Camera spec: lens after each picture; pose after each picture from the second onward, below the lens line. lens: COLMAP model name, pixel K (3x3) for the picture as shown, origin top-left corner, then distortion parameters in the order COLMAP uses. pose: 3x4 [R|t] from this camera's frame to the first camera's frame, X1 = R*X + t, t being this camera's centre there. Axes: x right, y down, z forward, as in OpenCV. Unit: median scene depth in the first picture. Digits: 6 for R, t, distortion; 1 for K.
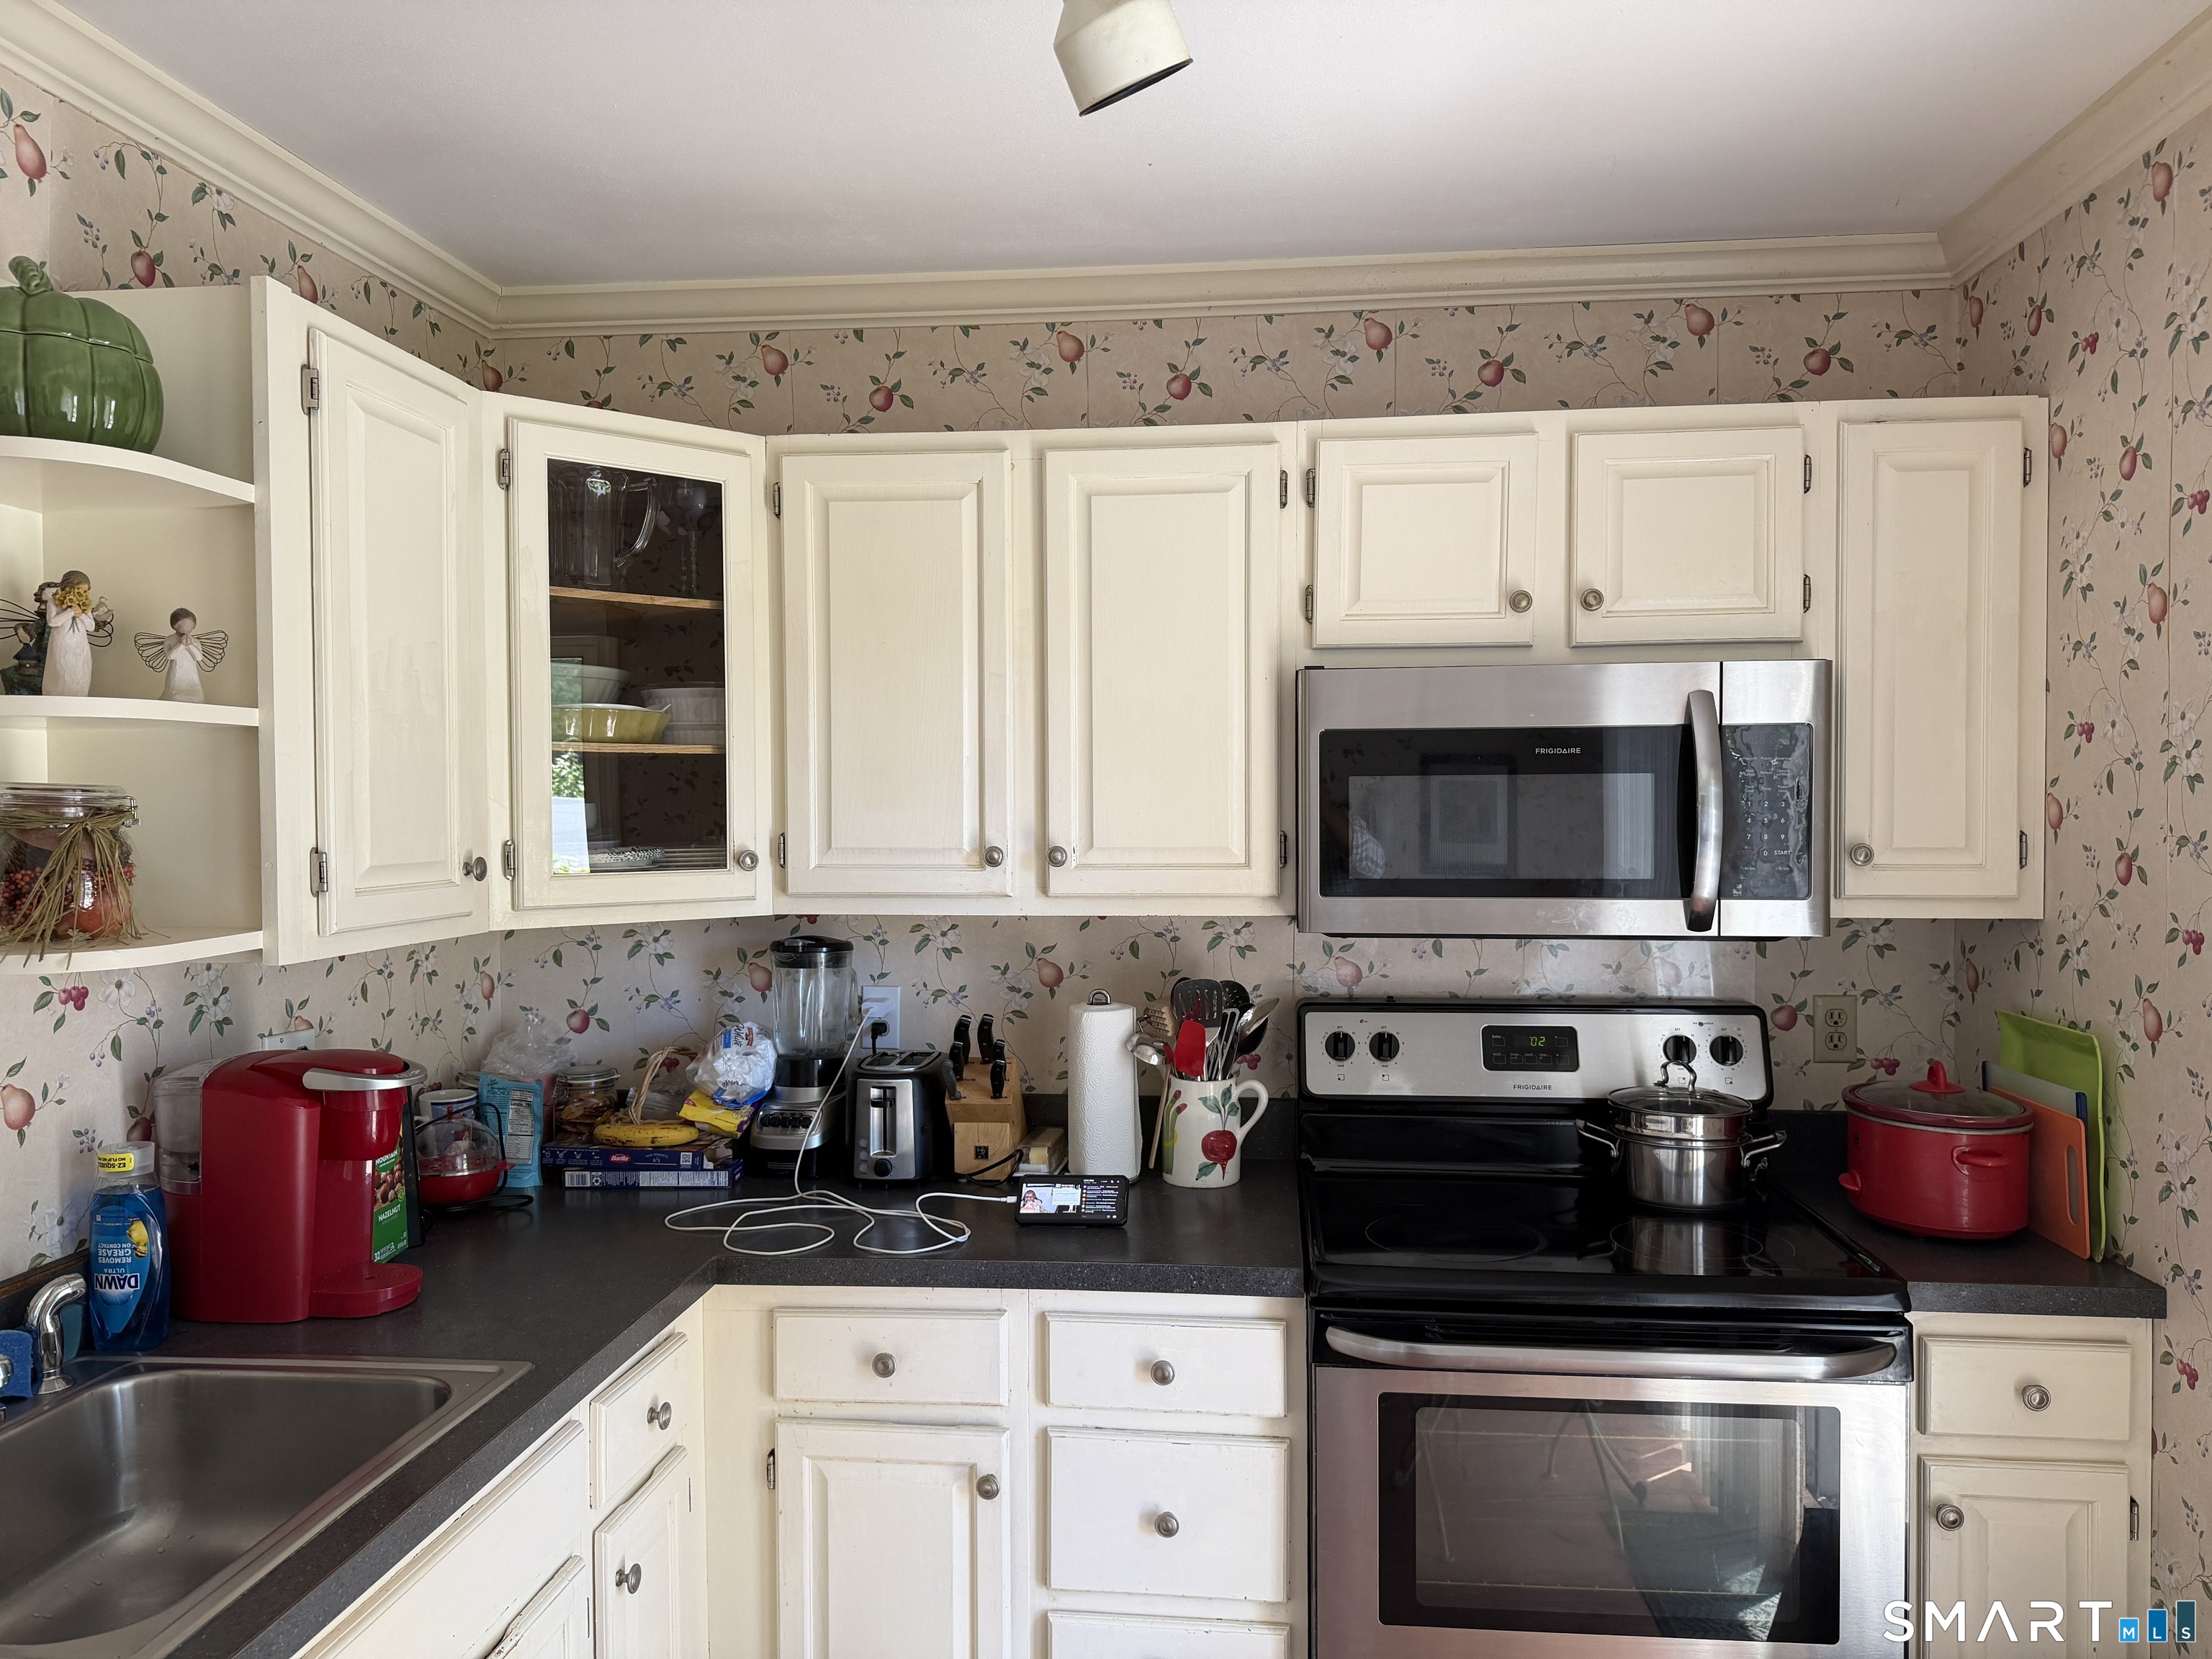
lens RADIAL K [[1540.5, 0, 1100.4], [0, 1540.5, 830.5], [0, 0, 1]] dist [0.099700, -0.161622]
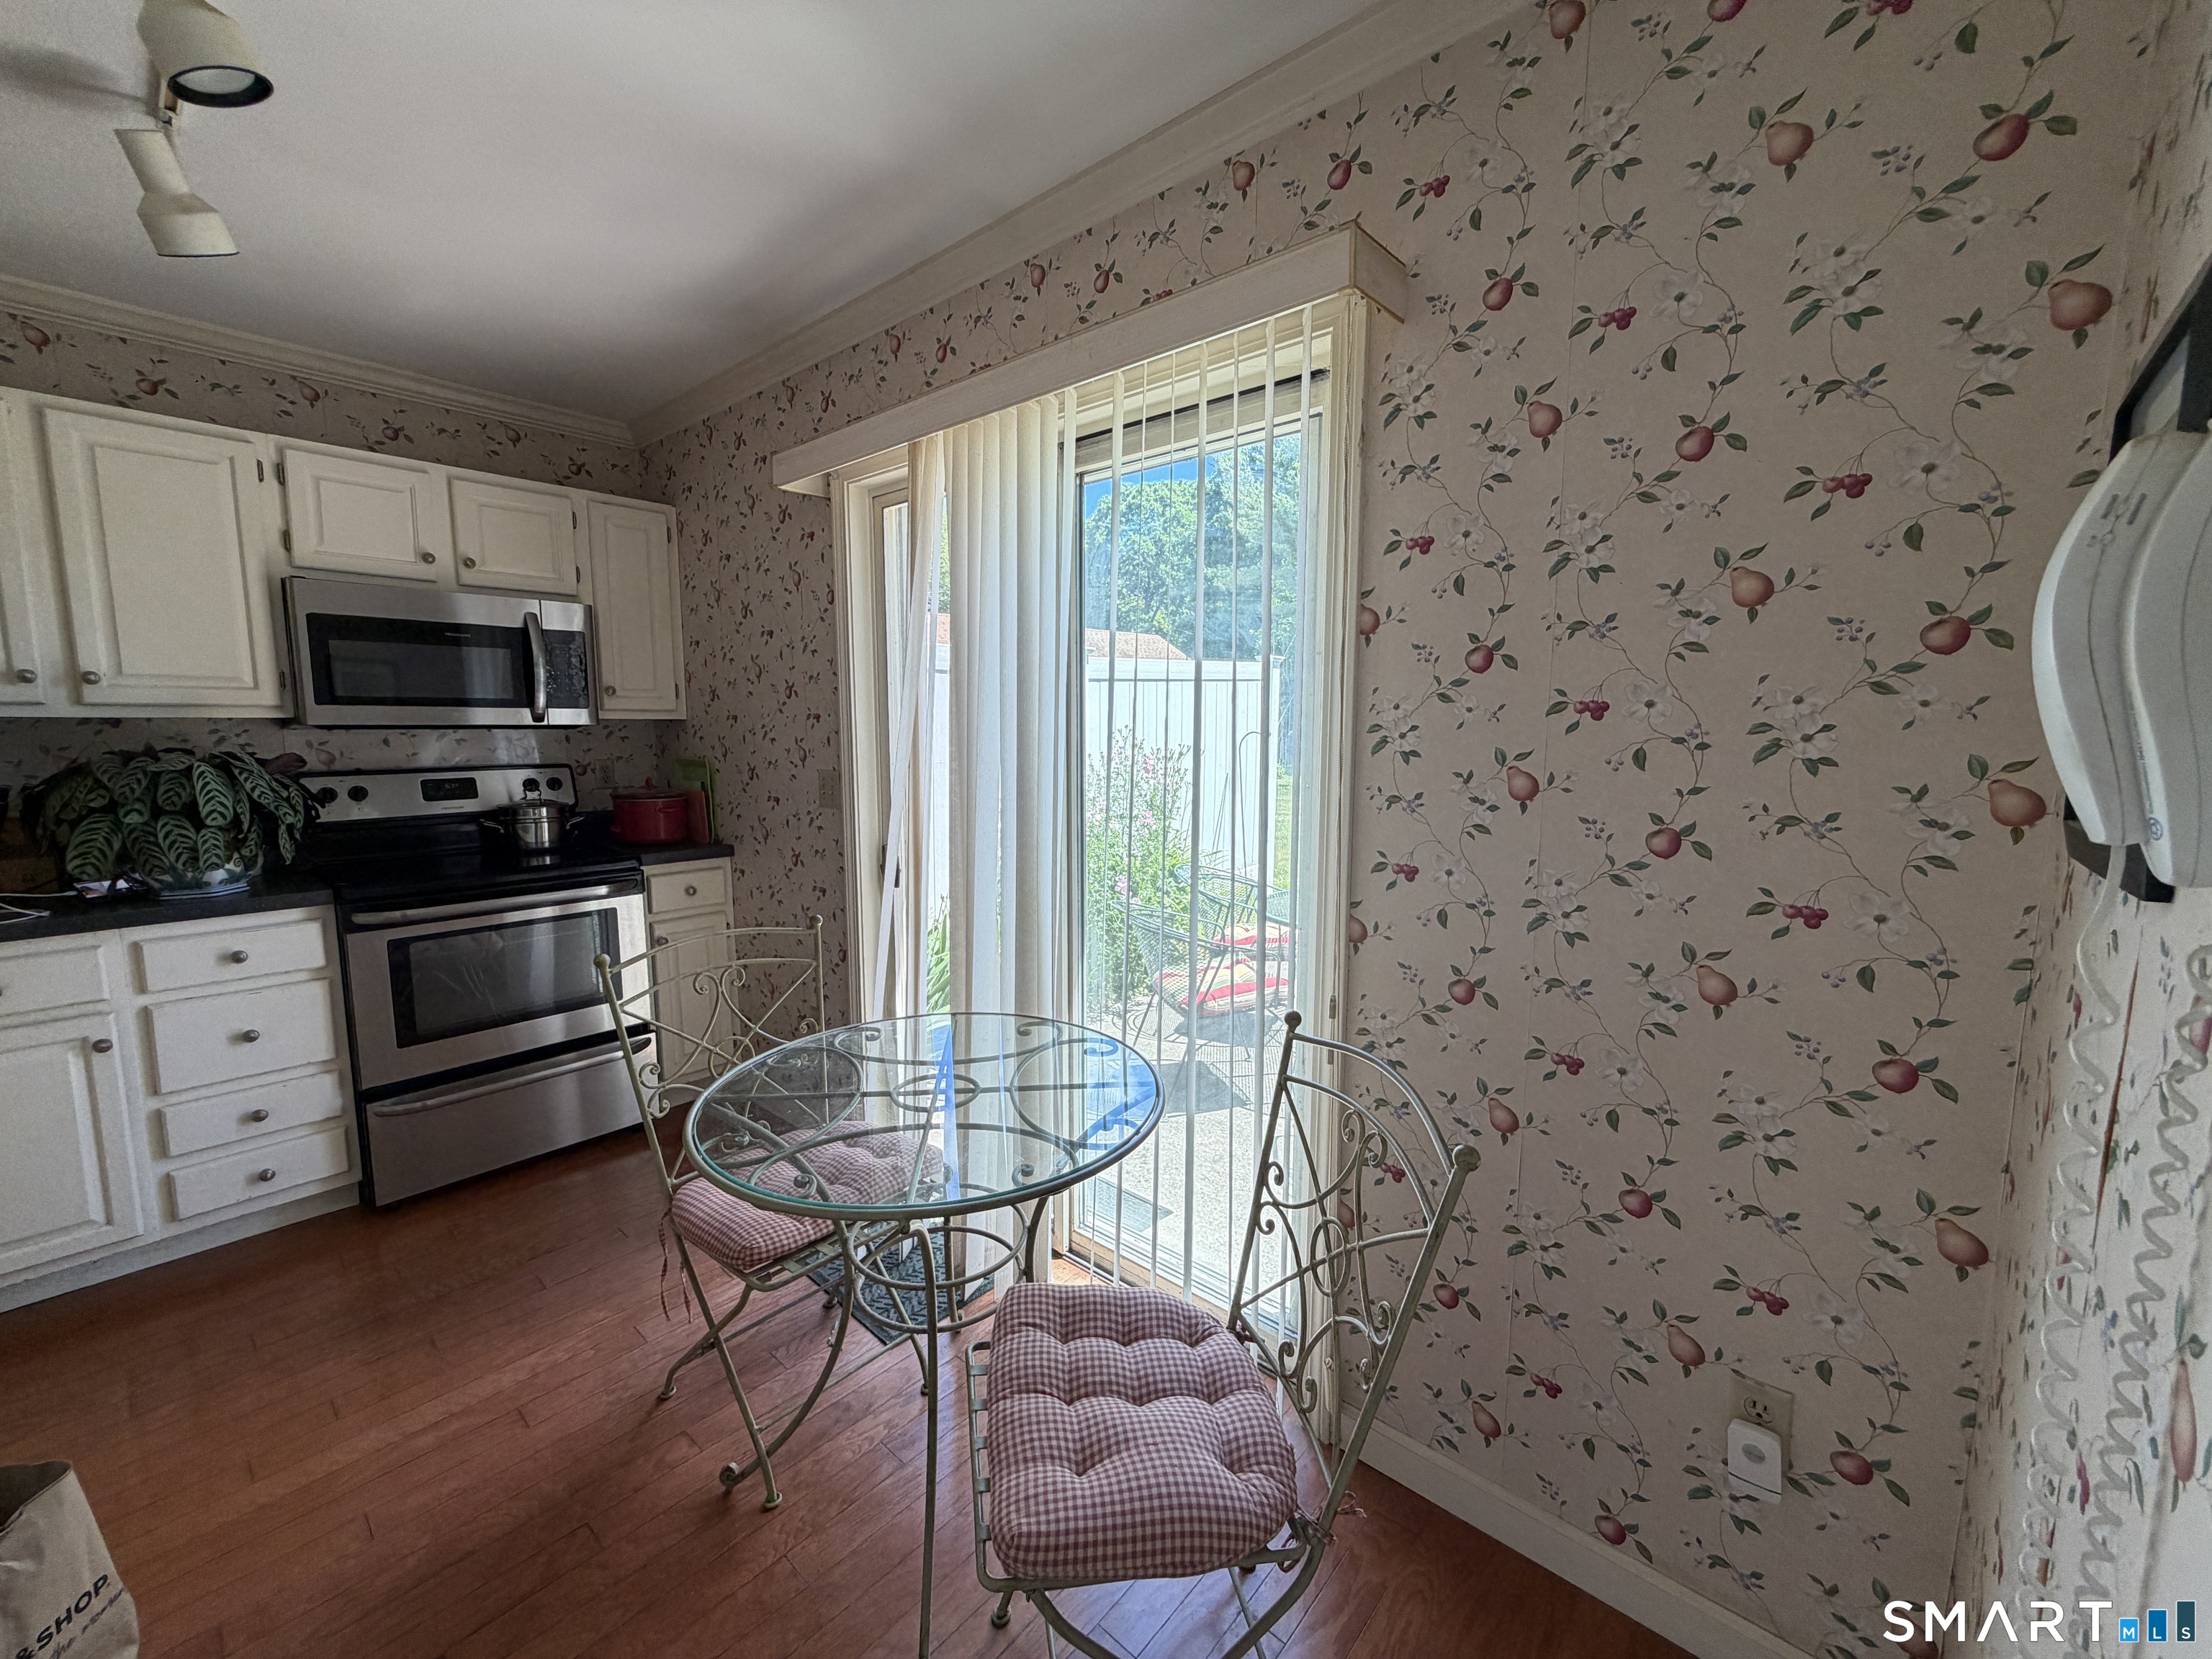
lens RADIAL K [[881.6, 0, 1104.7], [0, 881.6, 827.7], [0, 0, 1]] dist [0.000854, -0.000356]
pose [[0.578406, -0.089924, 0.810777, -0.175114], [0.012389, 0.994759, 0.101492, 0.091575], [-0.815655, -0.048659, 0.576489, -0.376705]]
